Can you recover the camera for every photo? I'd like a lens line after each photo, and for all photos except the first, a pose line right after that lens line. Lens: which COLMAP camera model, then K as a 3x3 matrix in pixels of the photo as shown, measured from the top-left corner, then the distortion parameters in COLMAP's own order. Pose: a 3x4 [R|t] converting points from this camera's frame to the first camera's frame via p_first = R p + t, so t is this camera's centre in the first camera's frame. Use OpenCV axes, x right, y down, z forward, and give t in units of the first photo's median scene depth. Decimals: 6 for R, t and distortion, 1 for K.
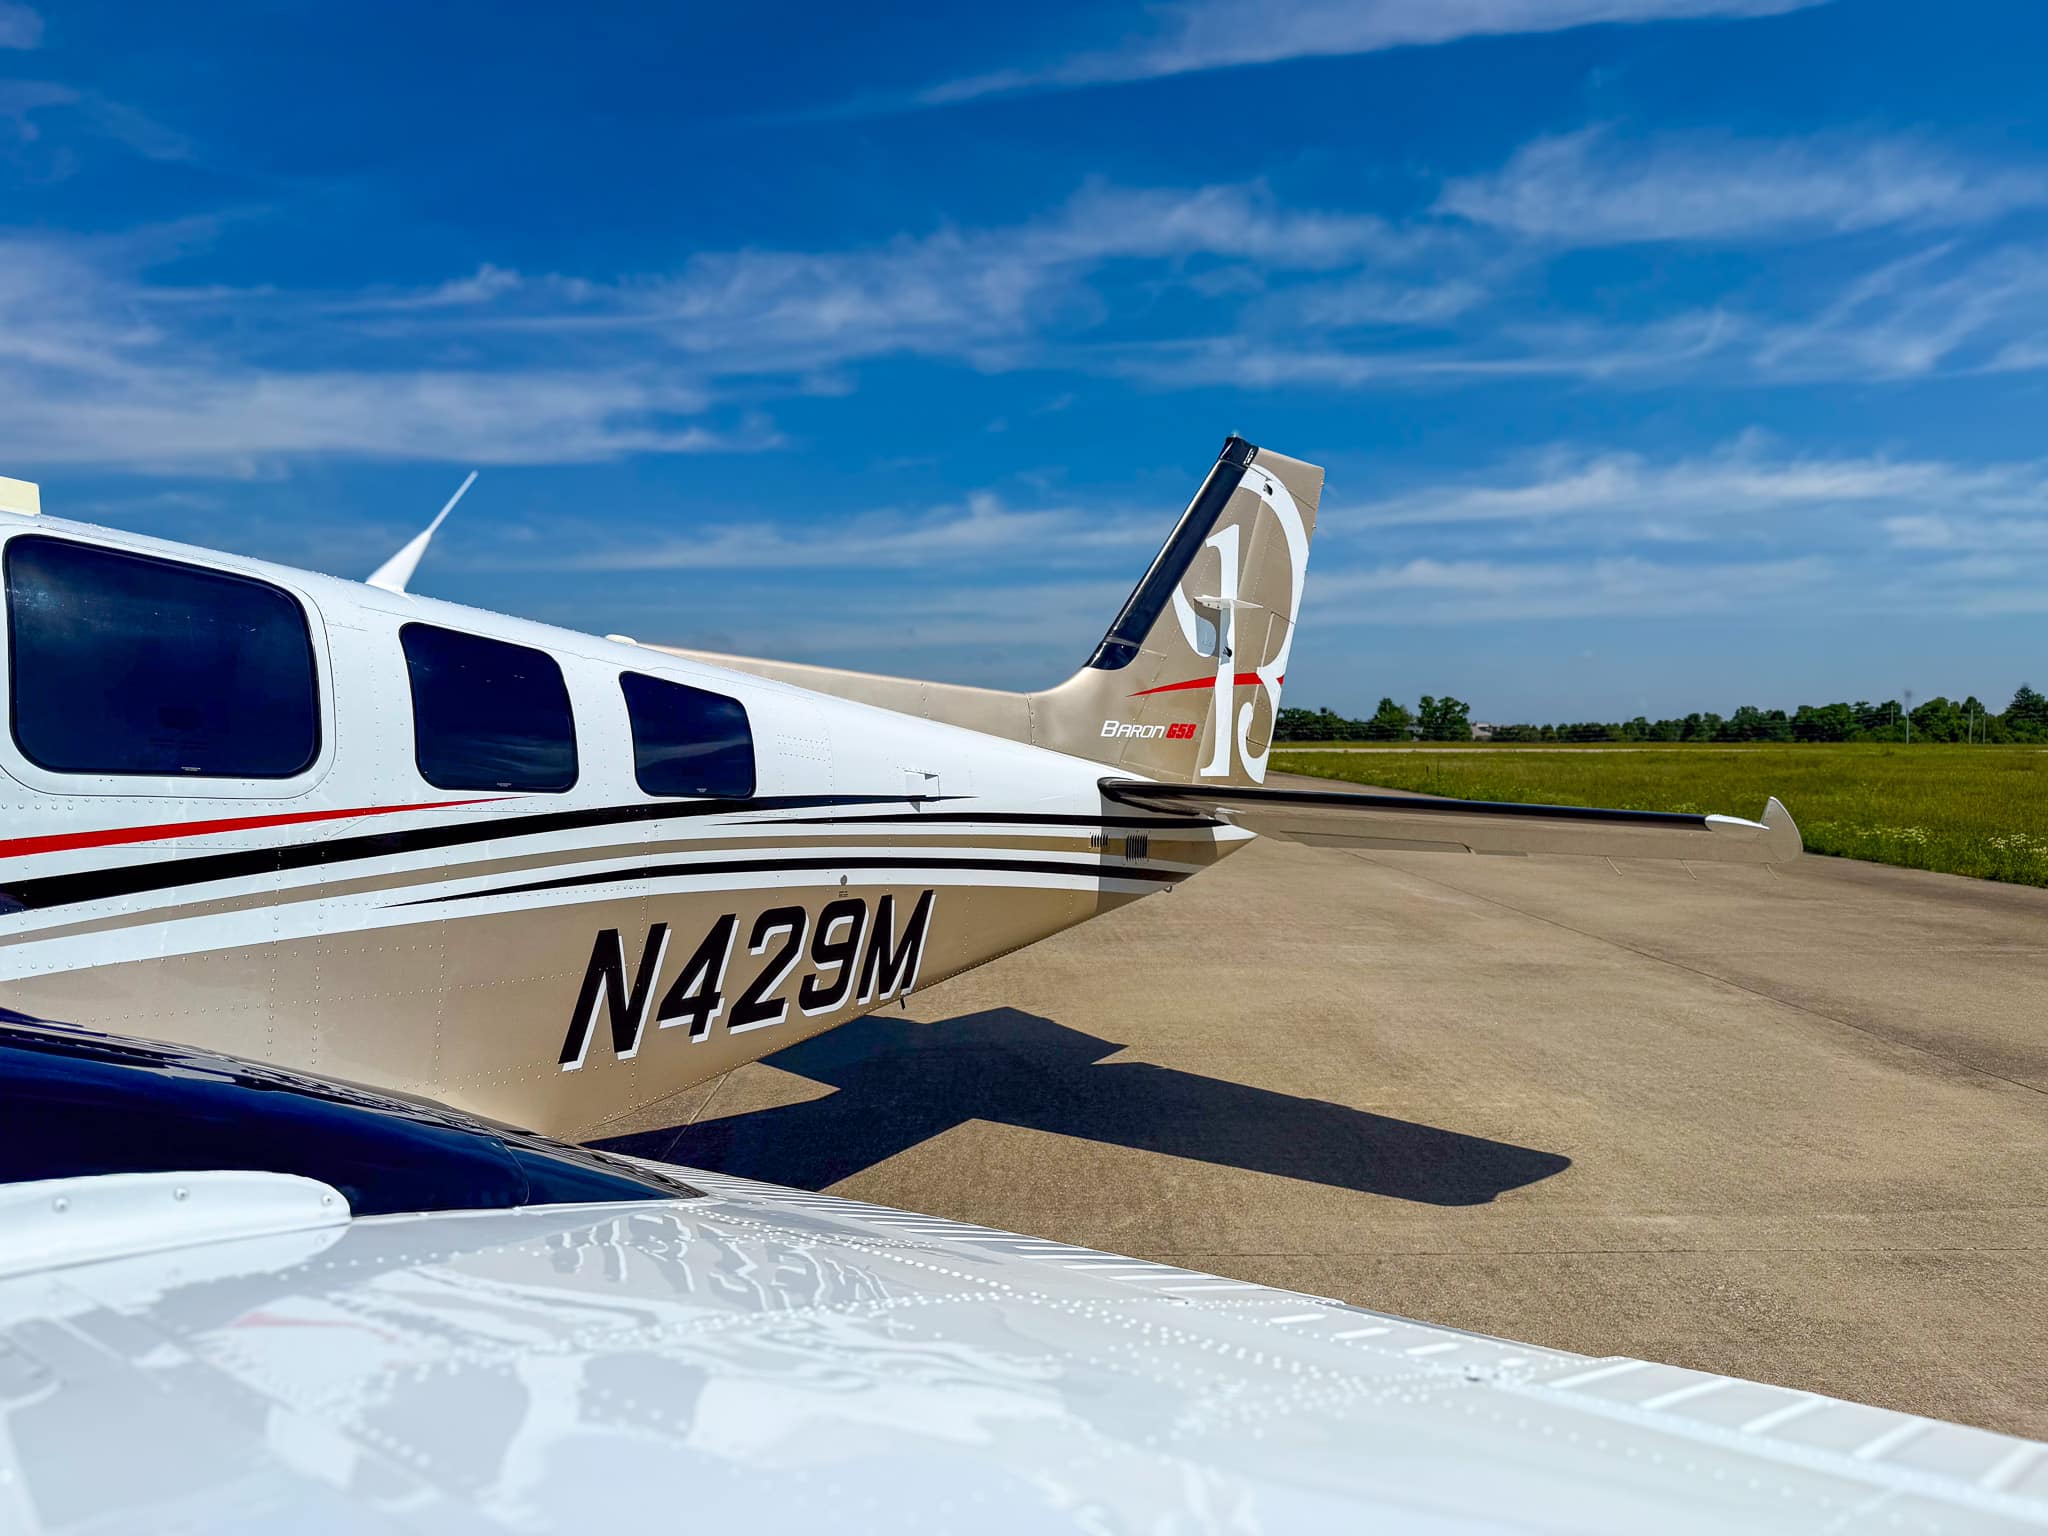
lens RADIAL K [[1408.9, 0, 1022.9], [0, 1408.9, 769.7], [0, 0, 1]] dist [0.072842, -0.089776]
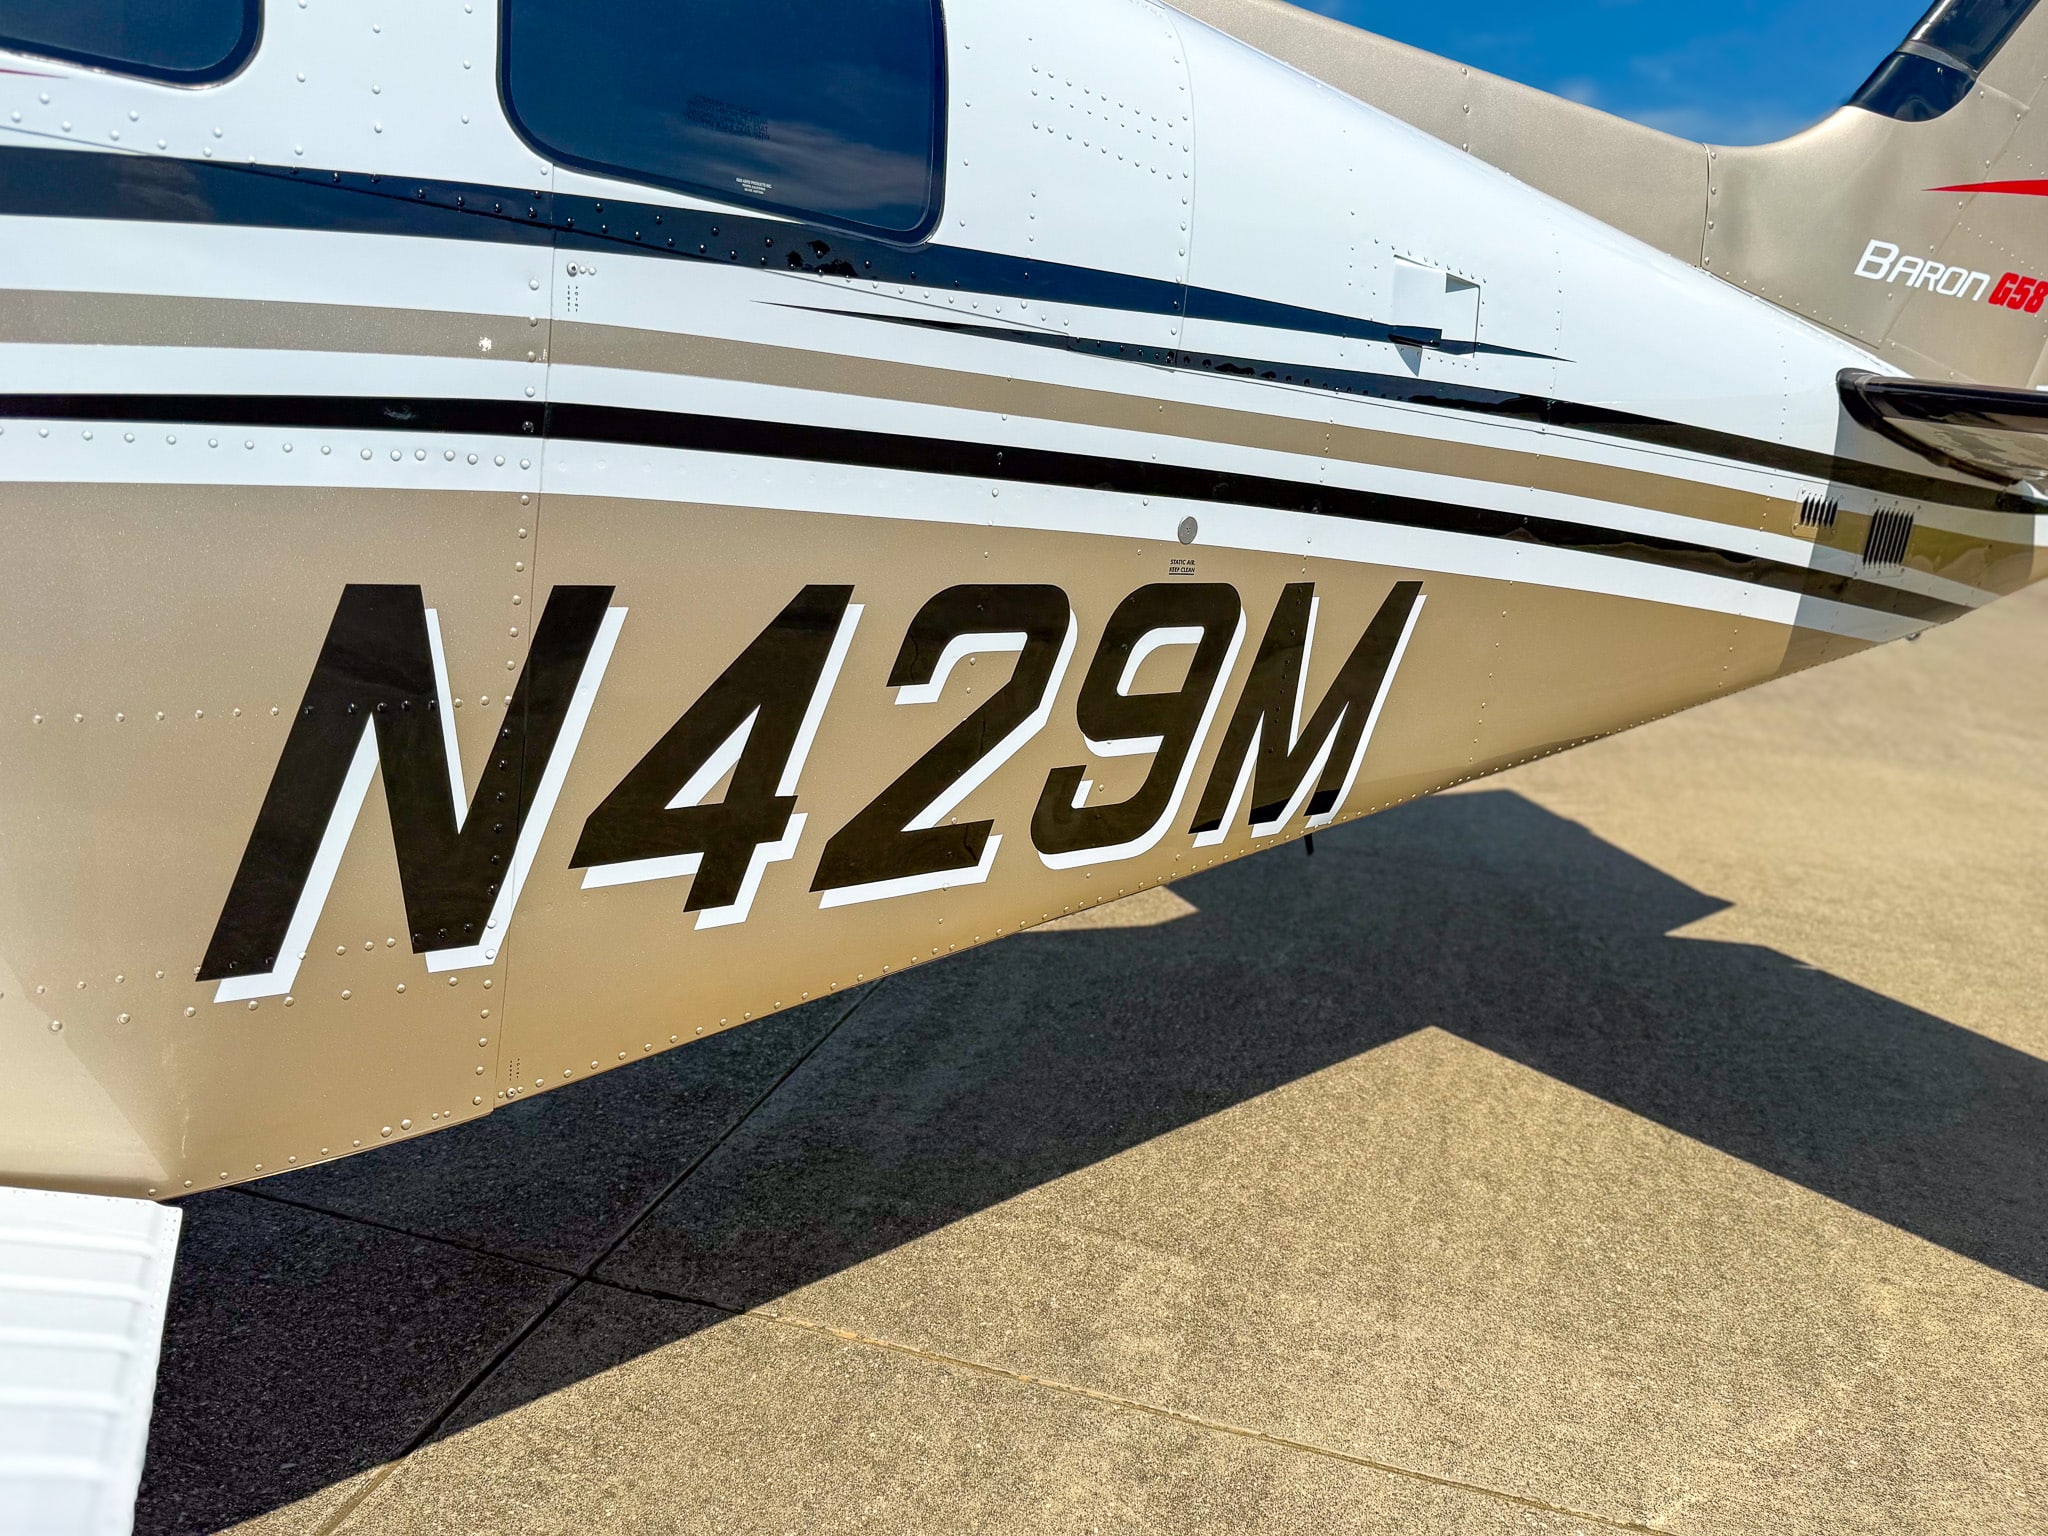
lens RADIAL K [[1624.8, 0, 1051.5], [0, 1624.8, 767.2], [0, 0, 1]] dist [0.117753, -0.155541]
pose [[0.957120, 0.146170, -0.250111, -0.031222], [-0.091456, 0.971680, 0.217886, 0.034341], [0.274876, -0.185669, 0.943382, 0.402780]]
